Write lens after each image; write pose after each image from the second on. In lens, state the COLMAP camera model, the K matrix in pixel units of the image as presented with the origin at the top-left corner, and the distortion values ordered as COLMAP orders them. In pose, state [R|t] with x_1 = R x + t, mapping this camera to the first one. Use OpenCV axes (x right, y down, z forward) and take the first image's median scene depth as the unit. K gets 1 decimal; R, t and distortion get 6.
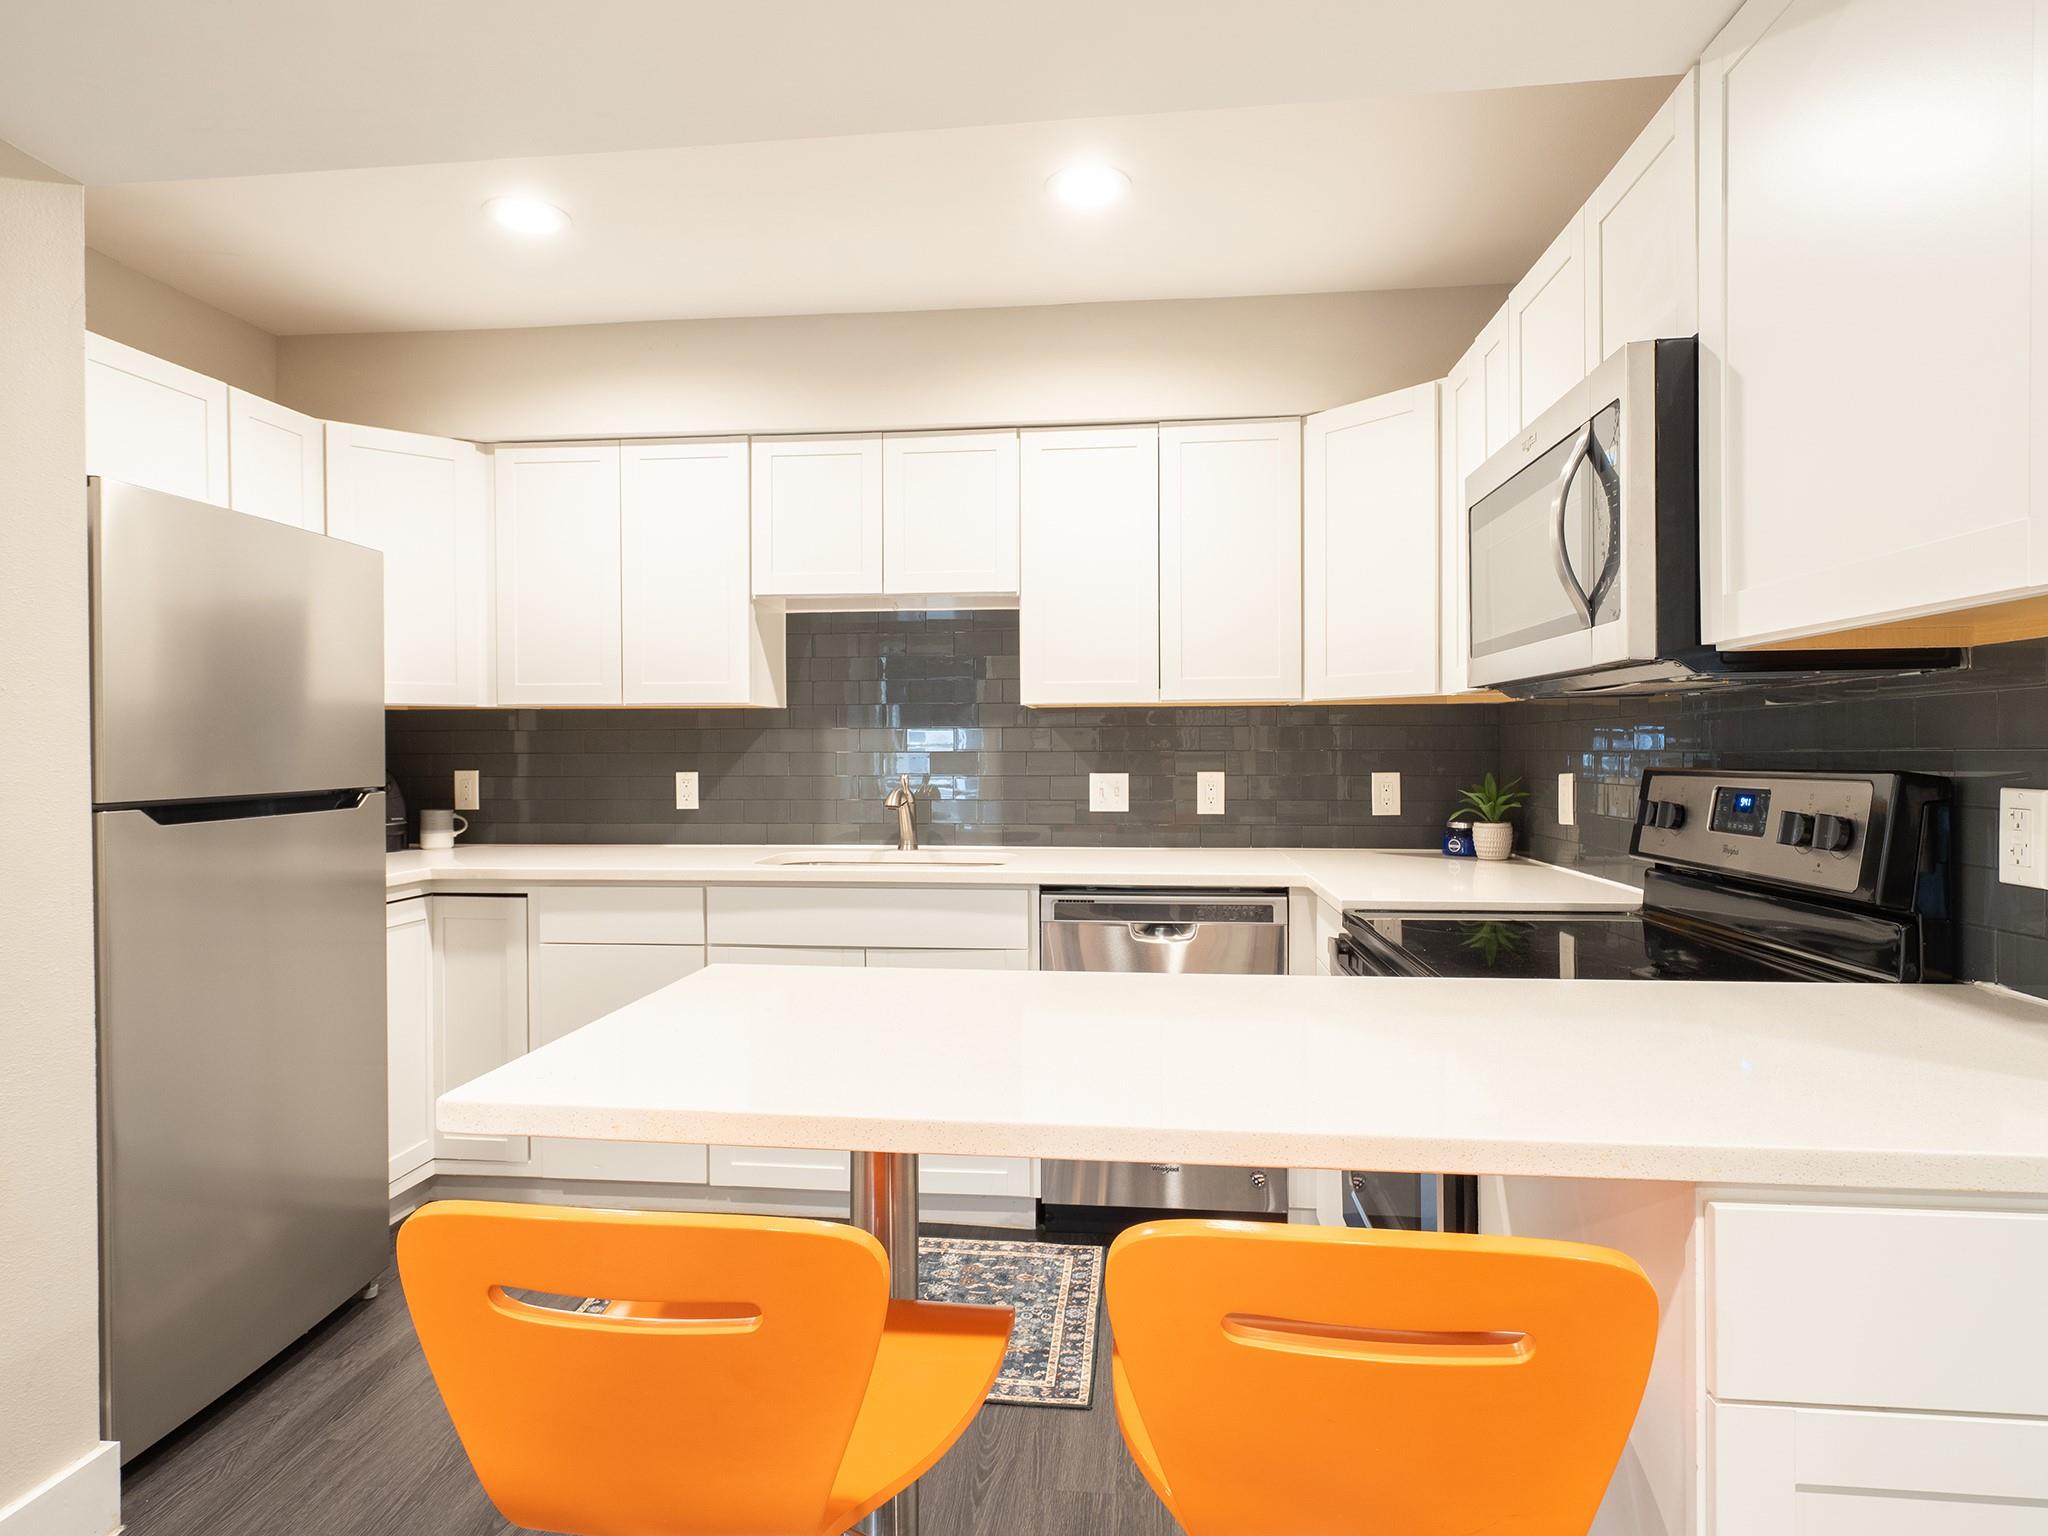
lens RADIAL K [[1134.9, 0, 1014.4], [0, 1134.9, 757.7], [0, 0, 1]] dist [-0.000087, -0.000350]
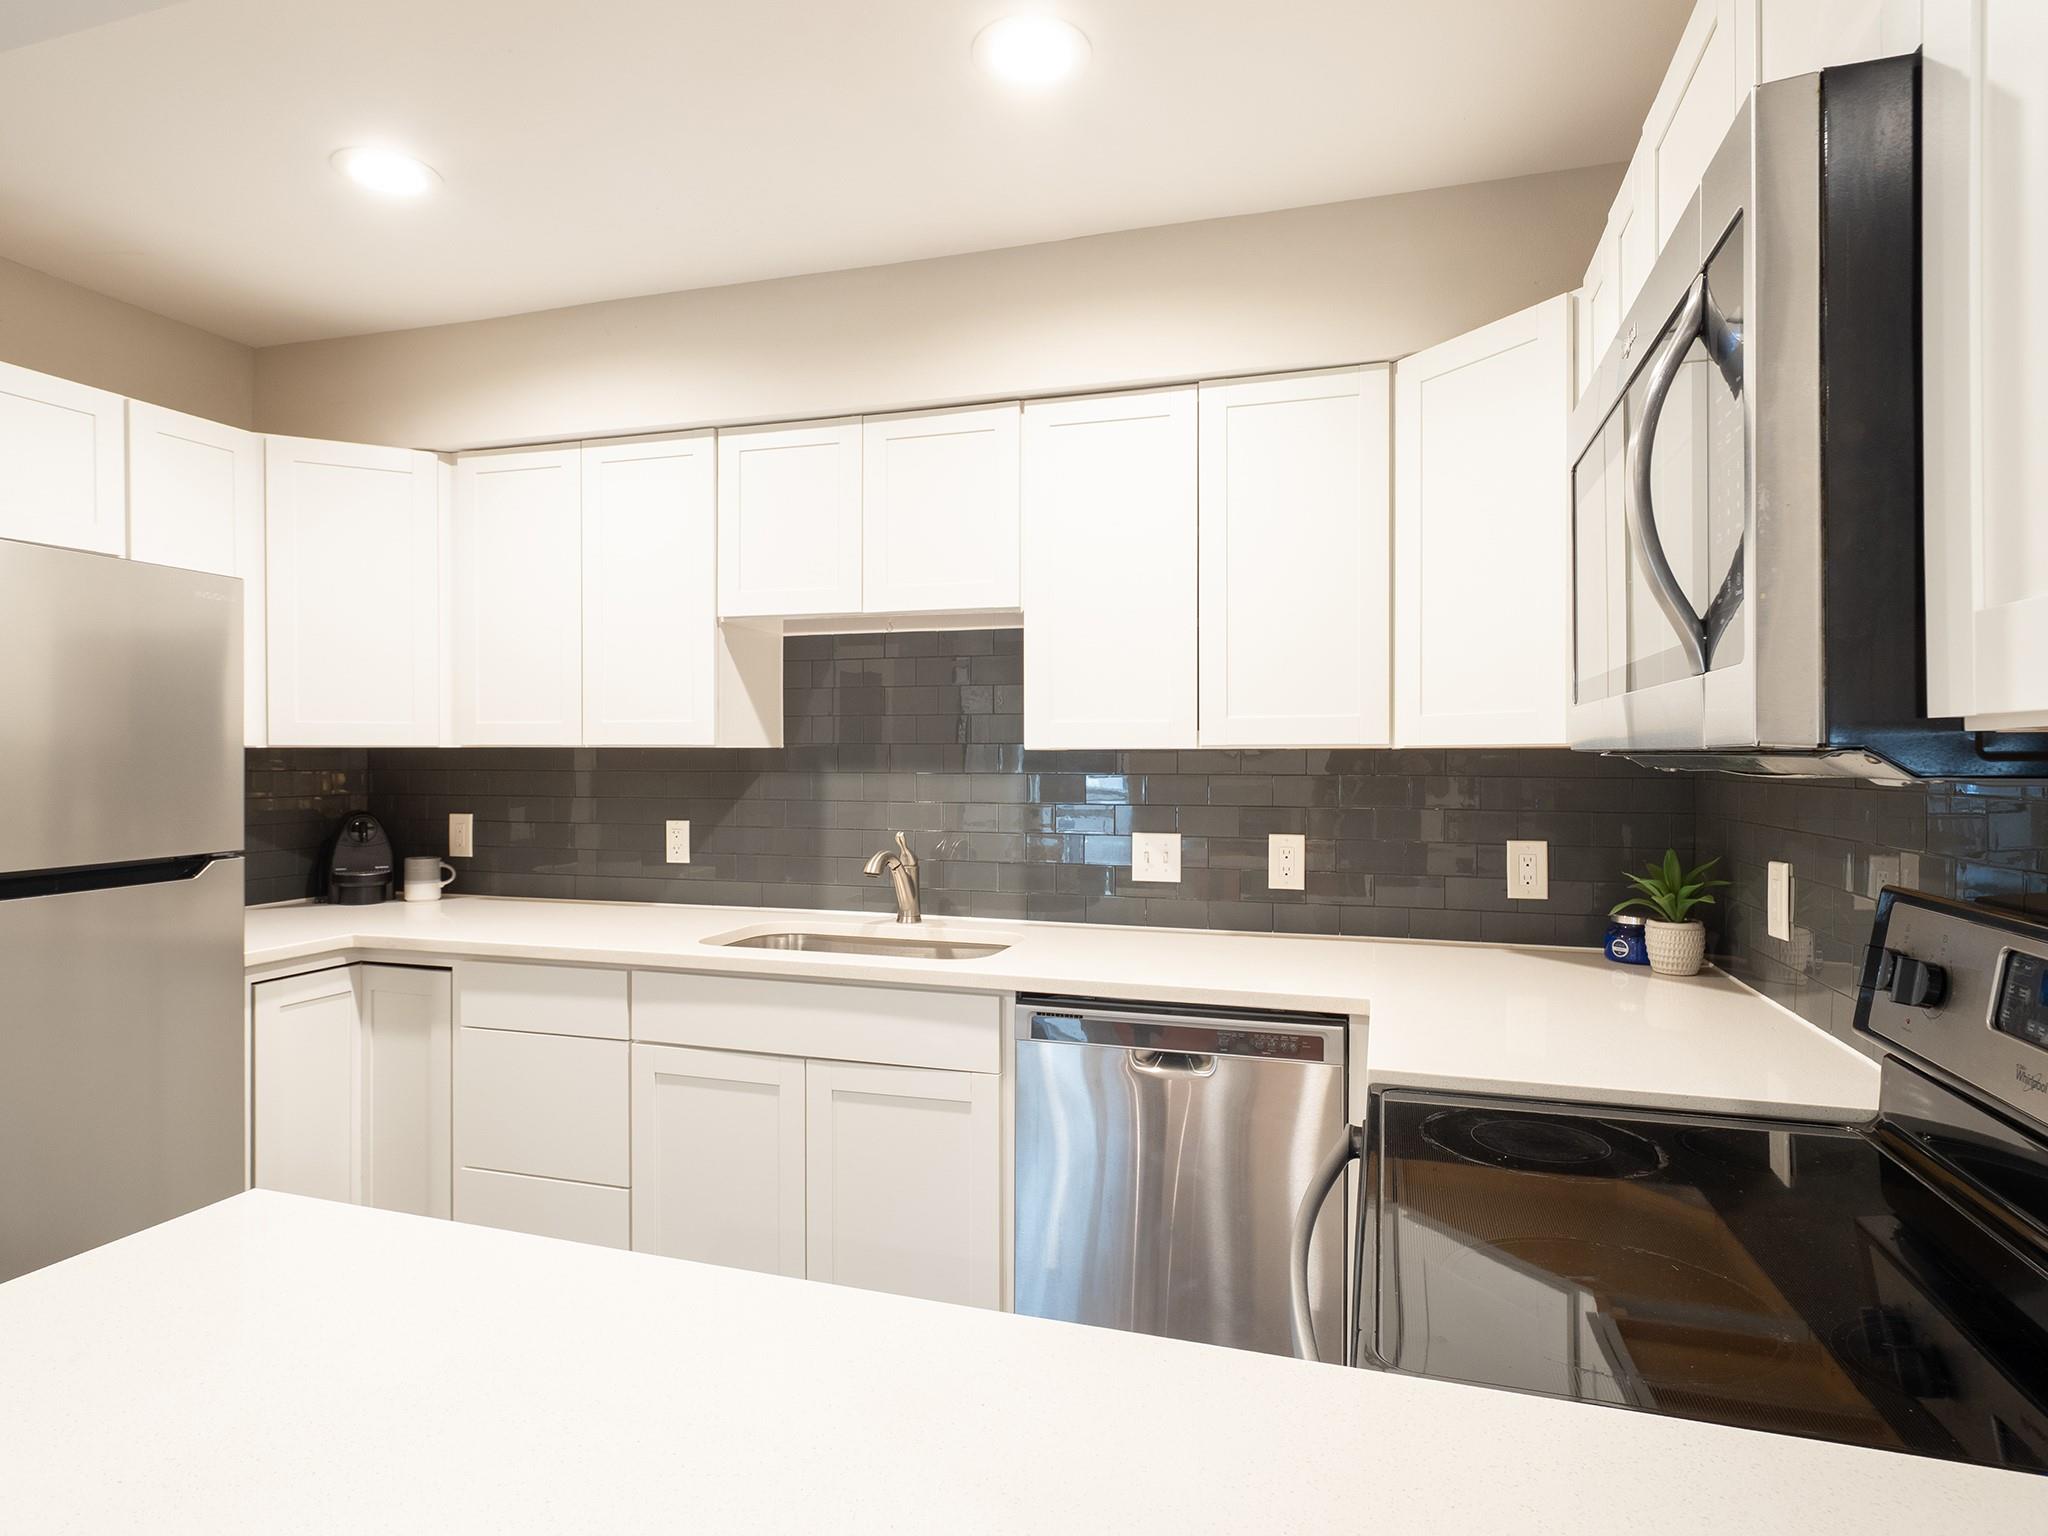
lens RADIAL K [[1134.9, 0, 1019.9], [0, 1134.9, 757.8], [0, 0, 1]] dist [-0.000087, -0.000350]
pose [[0.980700, 0.005881, -0.195430, 0.165288], [-0.007074, 0.999960, -0.005409, -0.038937], [0.195391, 0.006687, 0.980703, 0.236318]]
